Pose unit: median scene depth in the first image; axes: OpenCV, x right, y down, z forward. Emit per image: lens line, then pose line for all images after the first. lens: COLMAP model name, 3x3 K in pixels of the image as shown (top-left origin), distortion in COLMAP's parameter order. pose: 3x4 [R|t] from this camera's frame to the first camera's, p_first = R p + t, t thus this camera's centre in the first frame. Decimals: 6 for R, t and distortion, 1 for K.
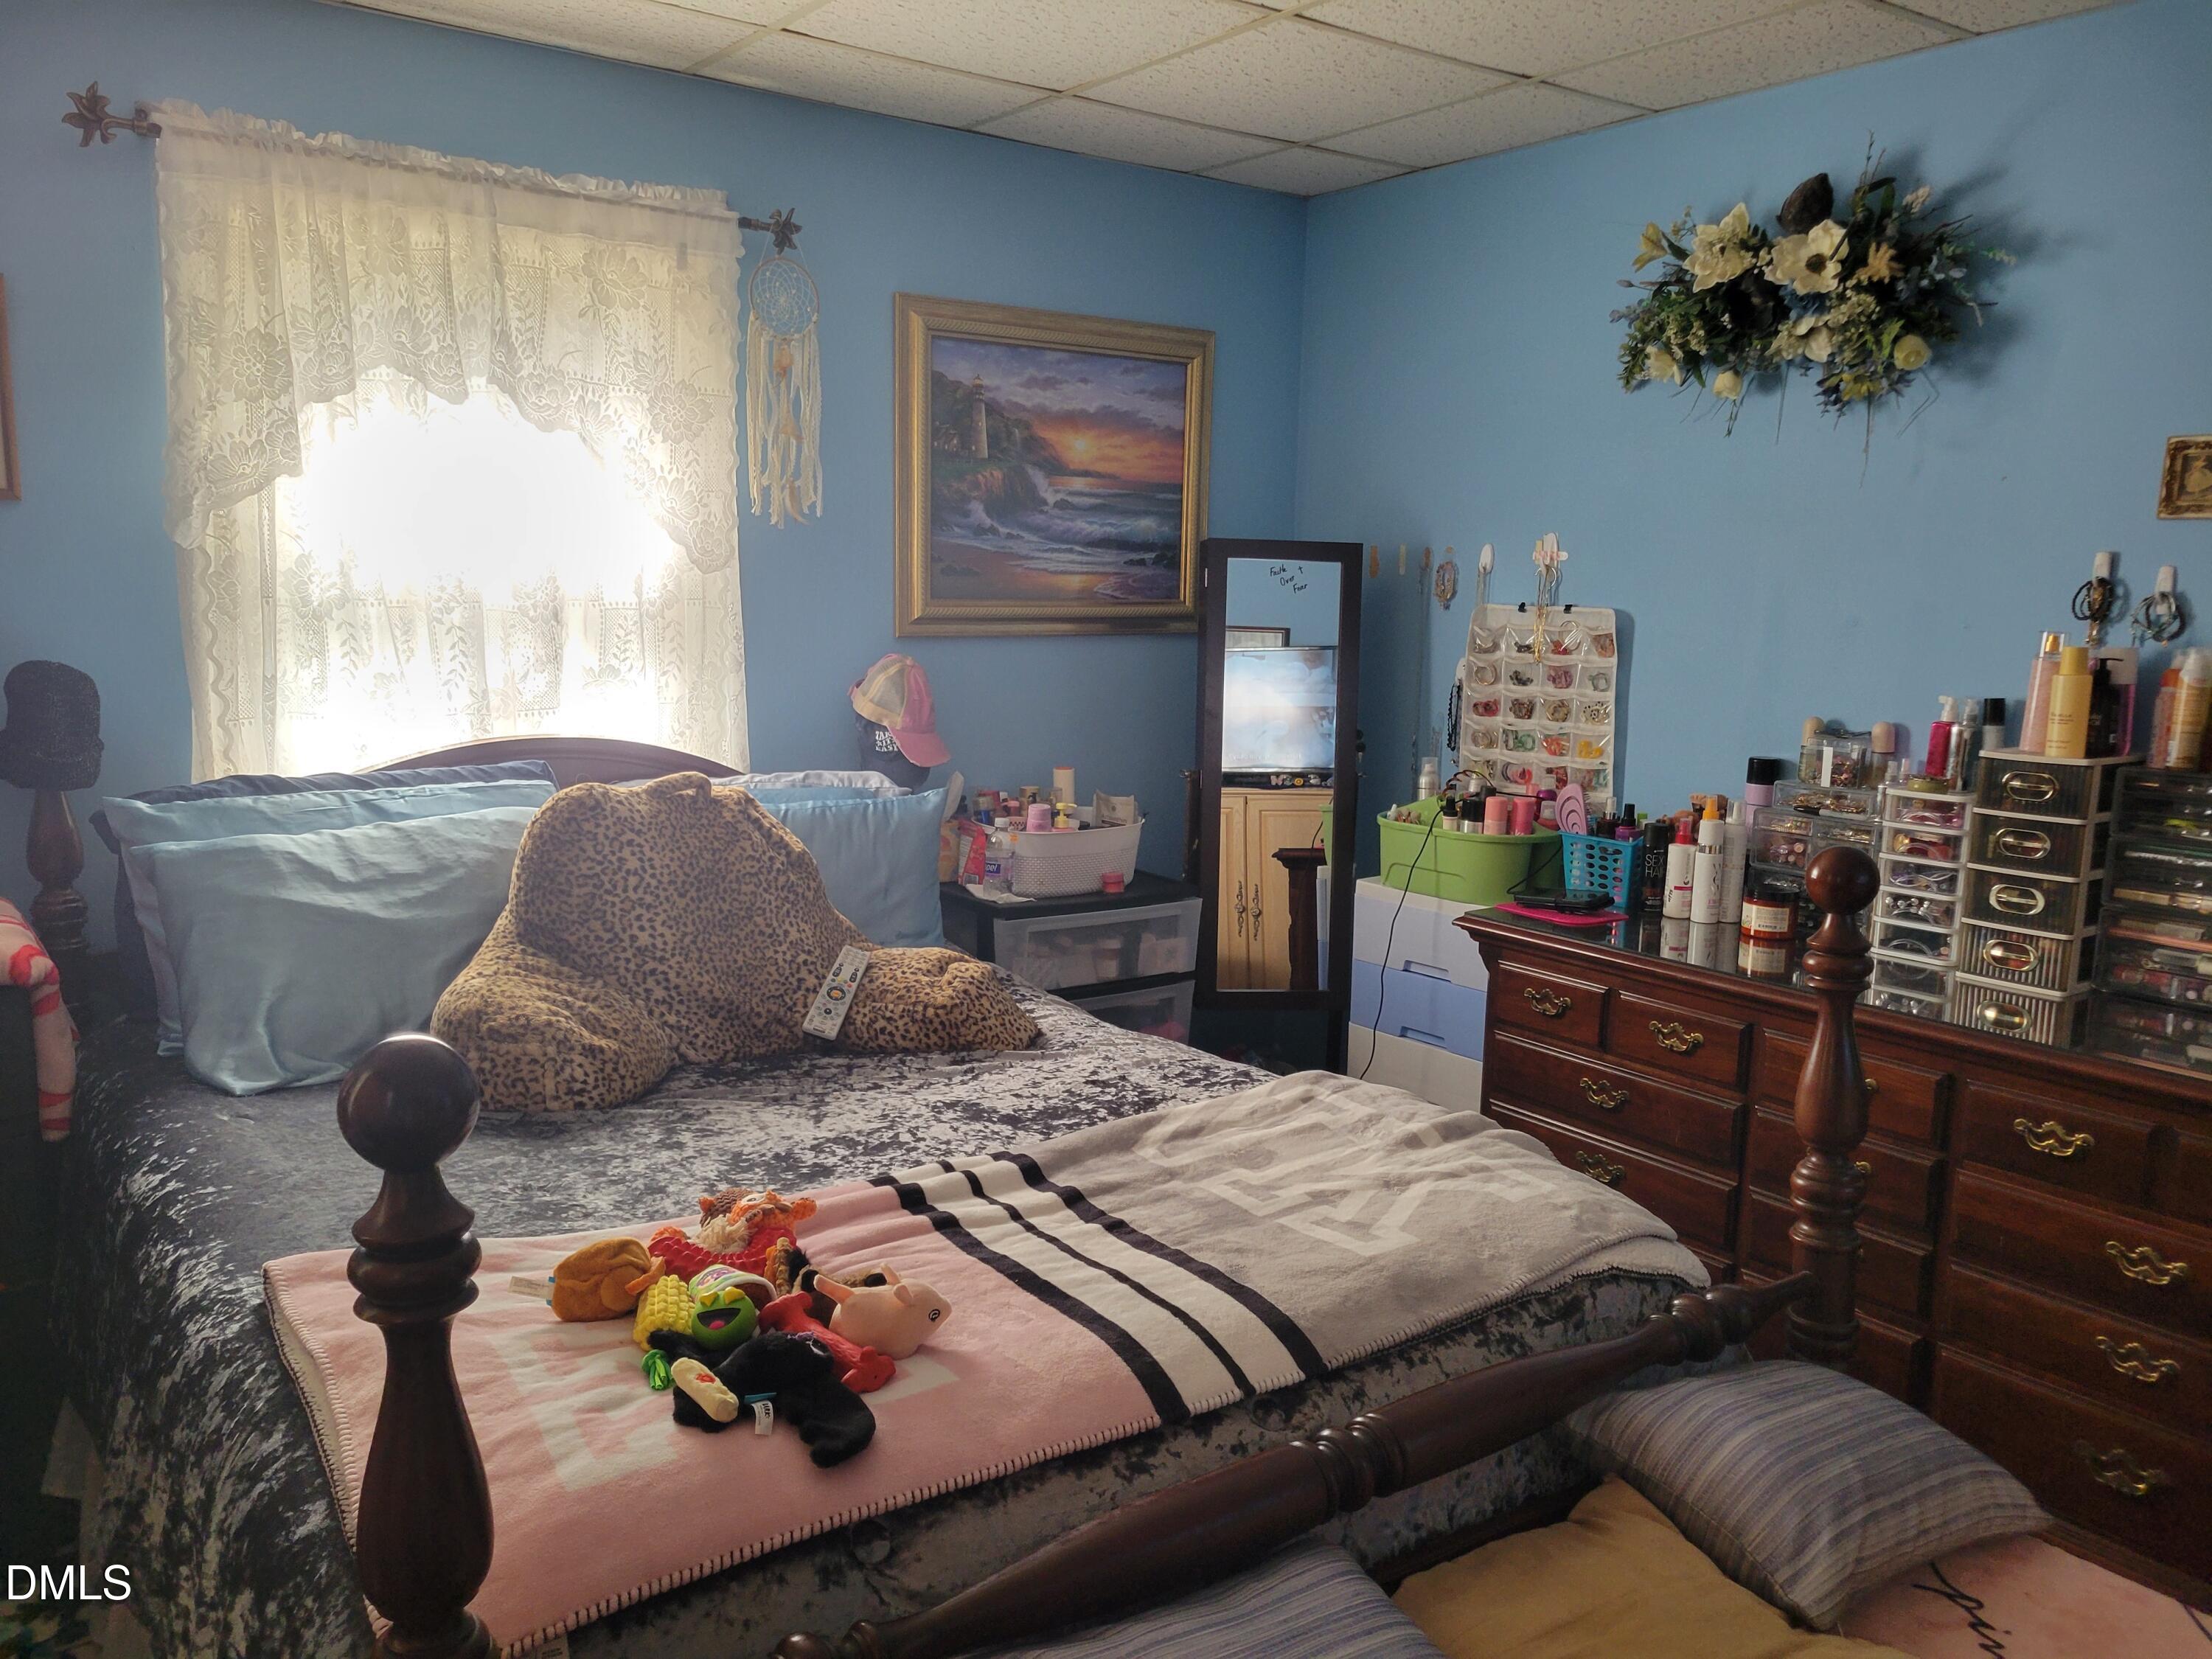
lens RADIAL K [[1664.1, 0, 1097.5], [0, 1664.1, 829.2], [0, 0, 1]] dist [0.049597, -0.030808]
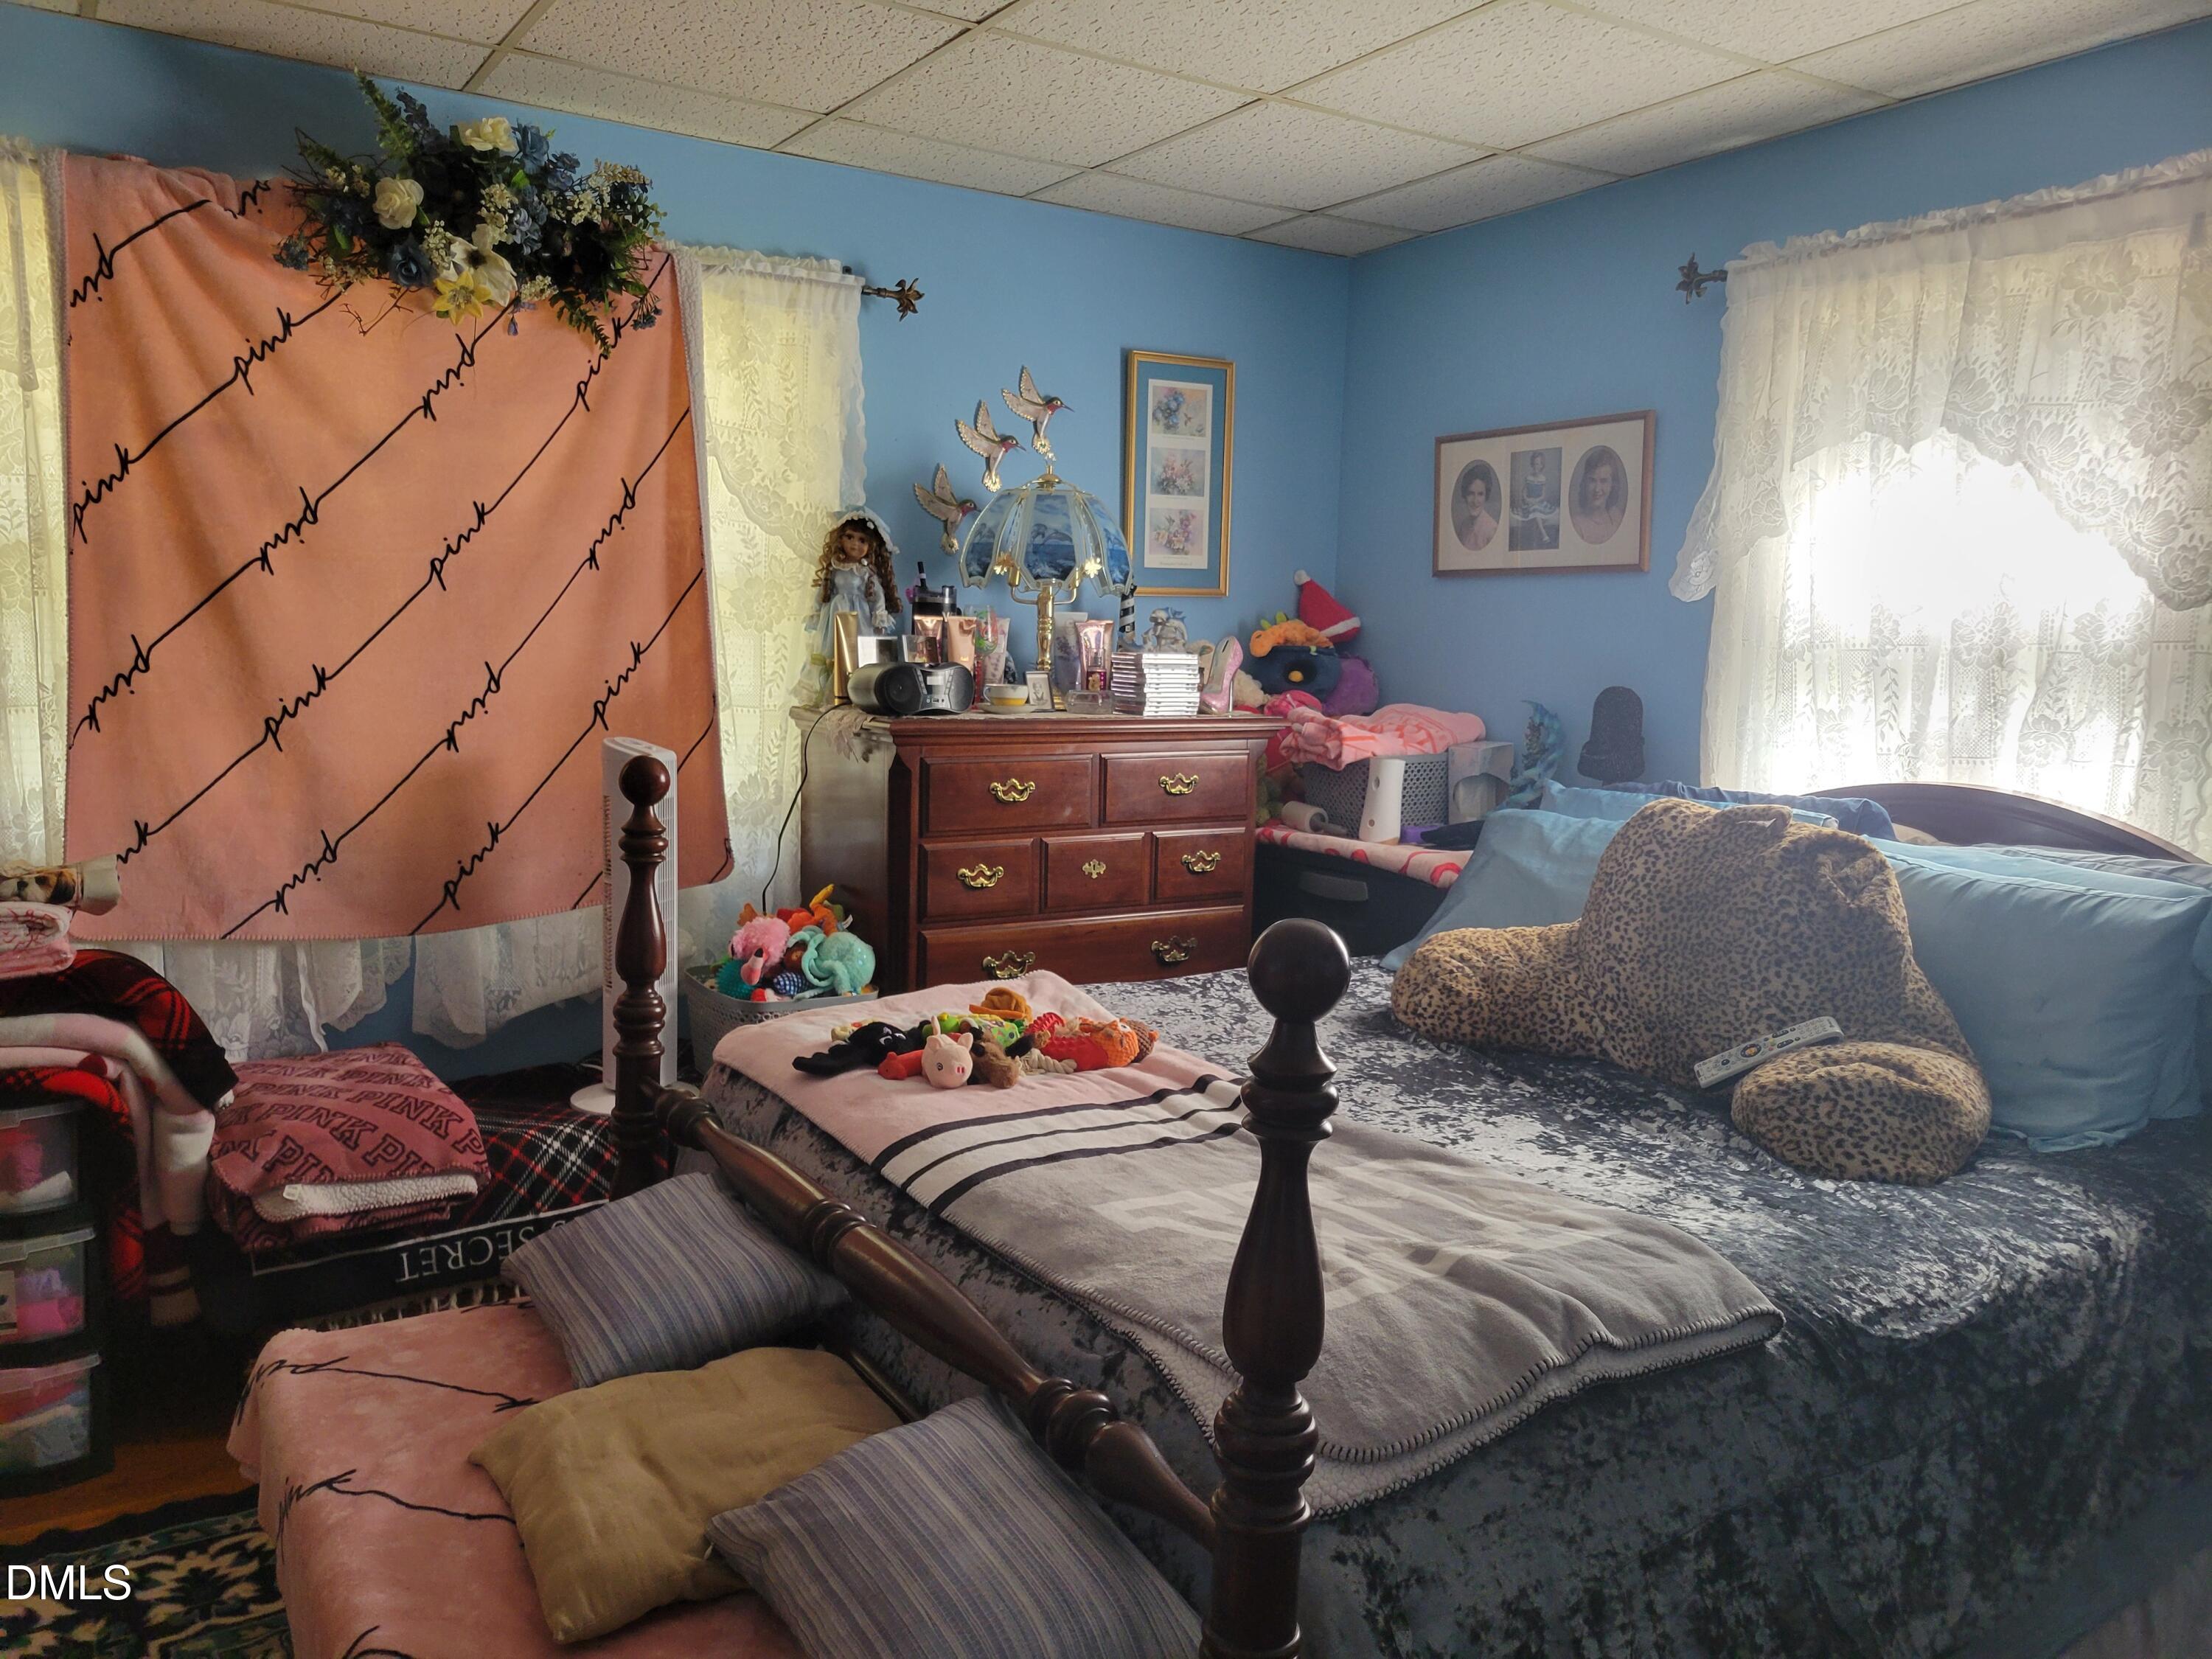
lens RADIAL K [[1664.1, 0, 1097.0], [0, 1664.1, 830.2], [0, 0, 1]] dist [0.049597, -0.030808]
pose [[-0.067560, 0.093353, -0.993338, 0.687929], [-0.170193, 0.979942, 0.103669, -0.048494], [0.983092, 0.176063, -0.050317, 0.597743]]
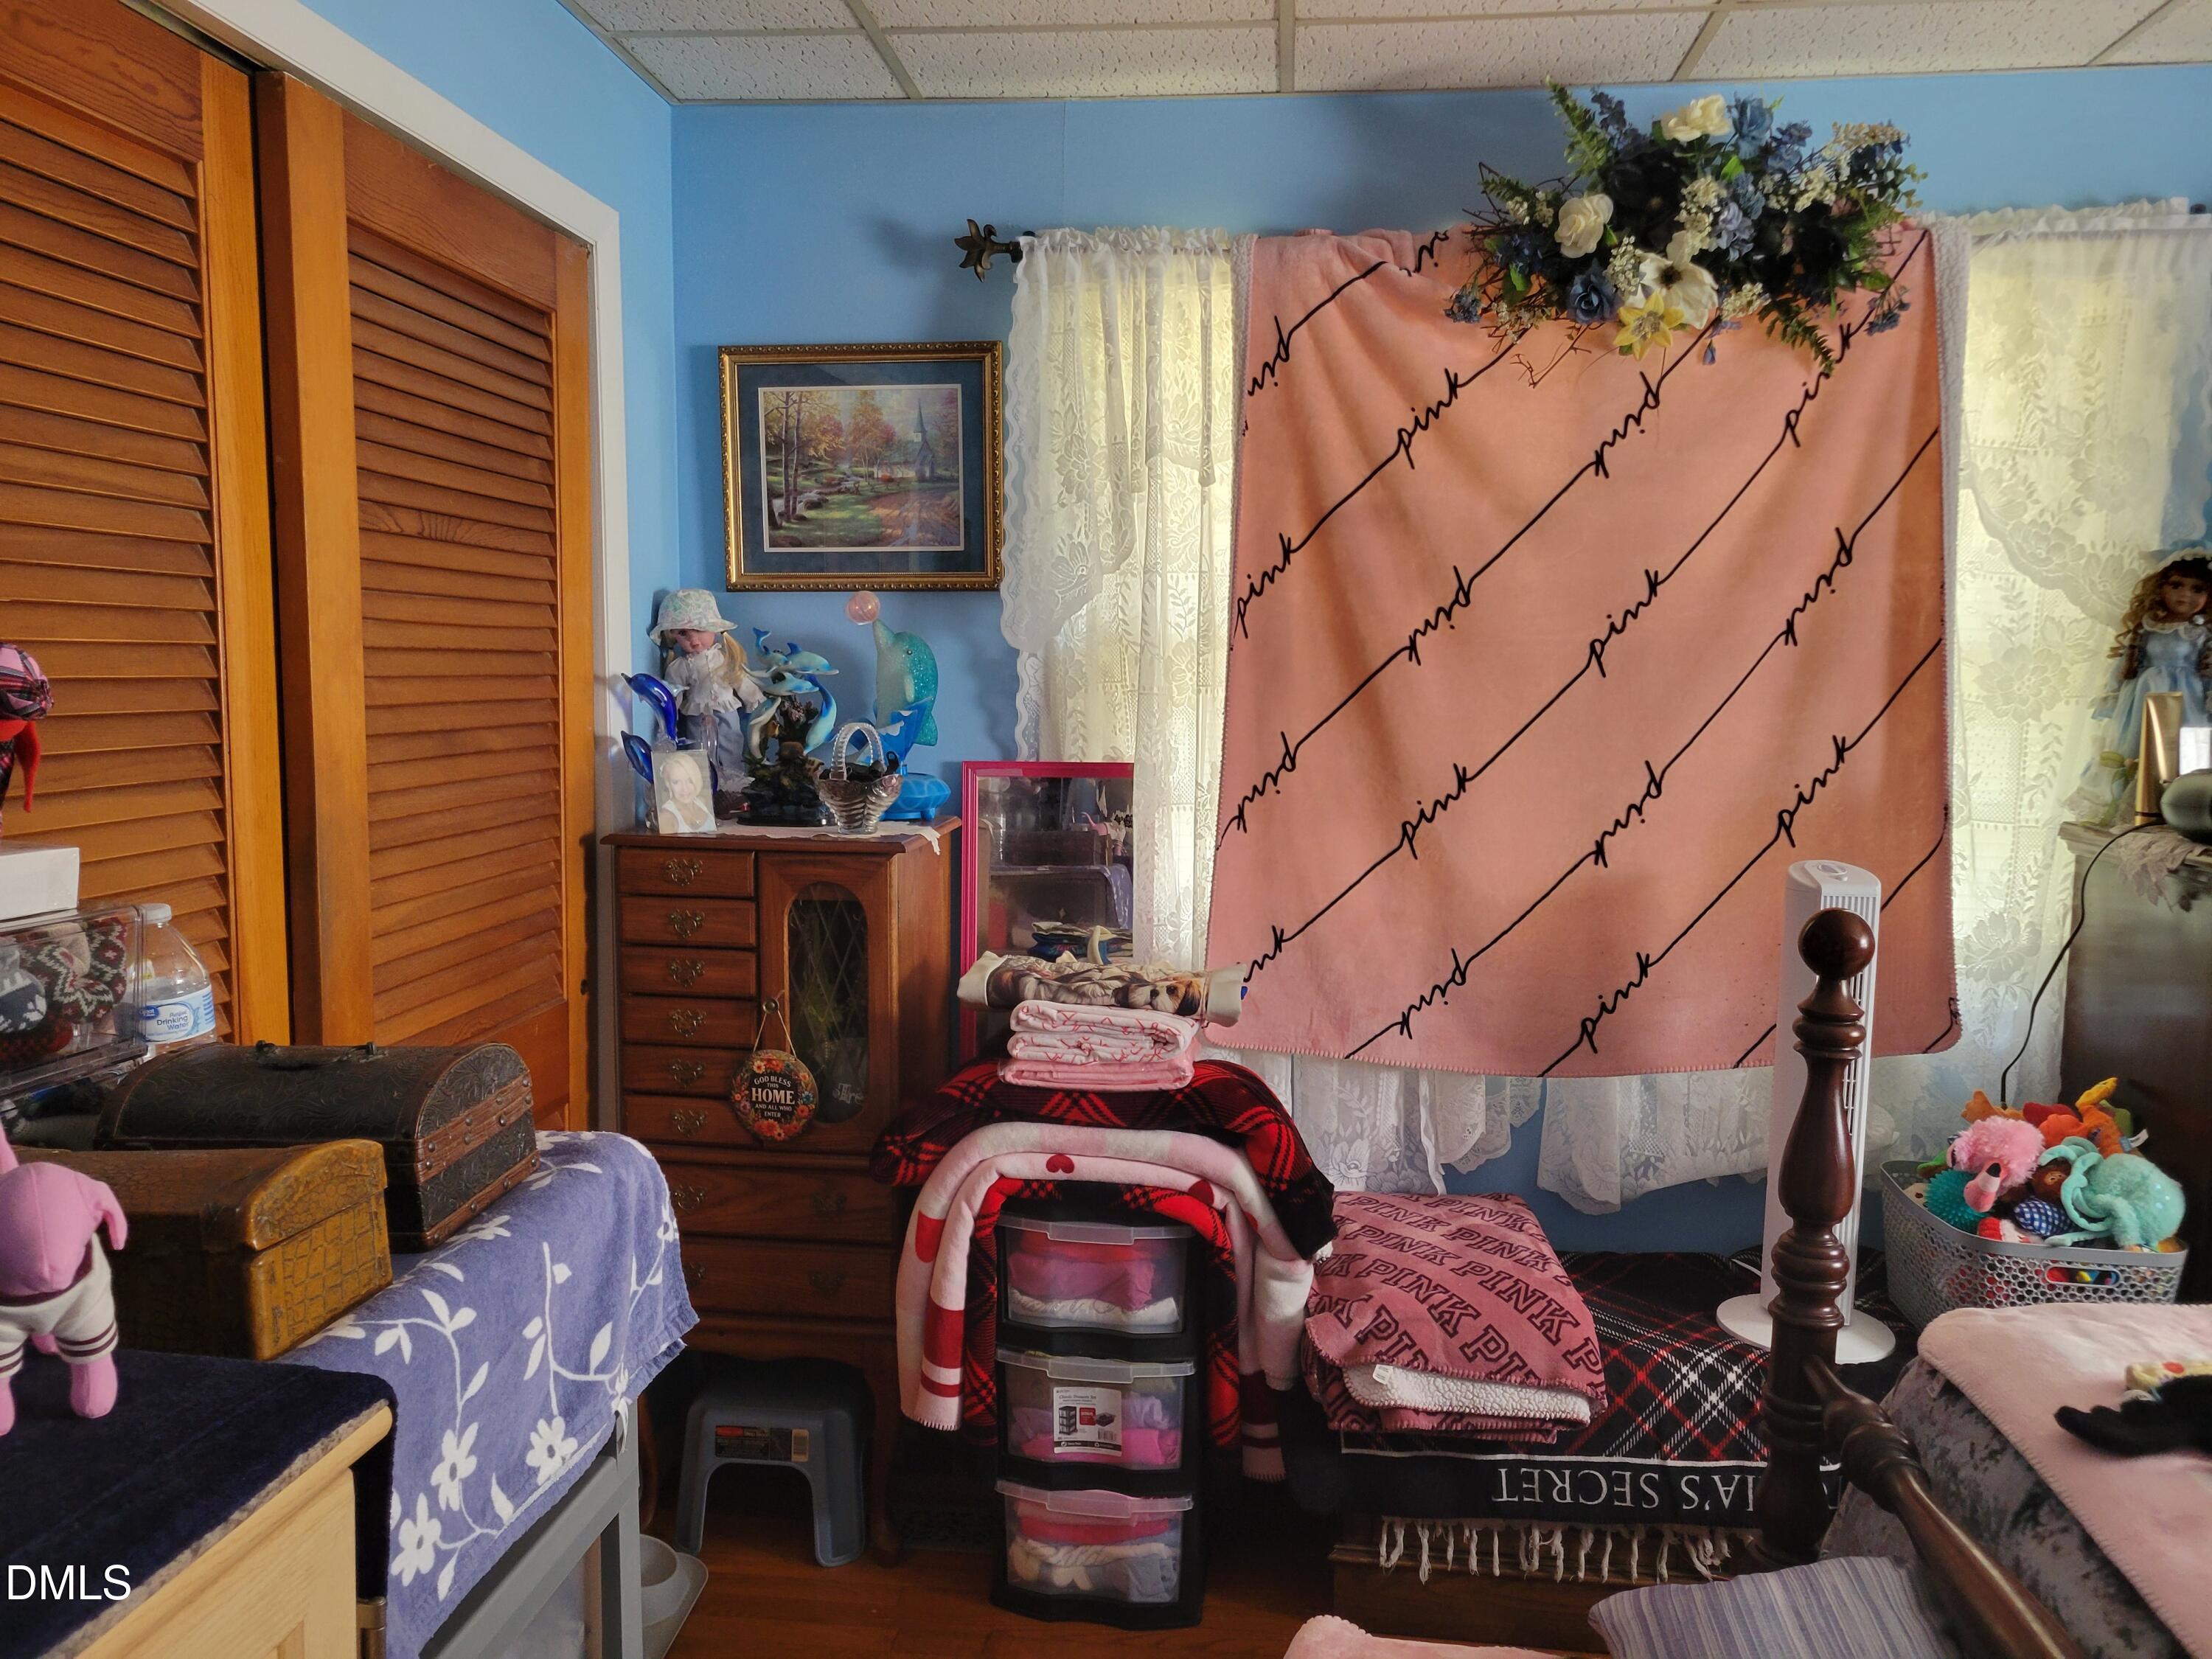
lens RADIAL K [[1664.1, 0, 1093.1], [0, 1664.1, 846.2], [0, 0, 1]] dist [0.049597, -0.030808]
pose [[-0.686336, 0.044493, -0.725922, 0.497991], [-0.131670, 0.974032, 0.184189, -0.057011], [0.715266, 0.221998, -0.662655, 0.532220]]
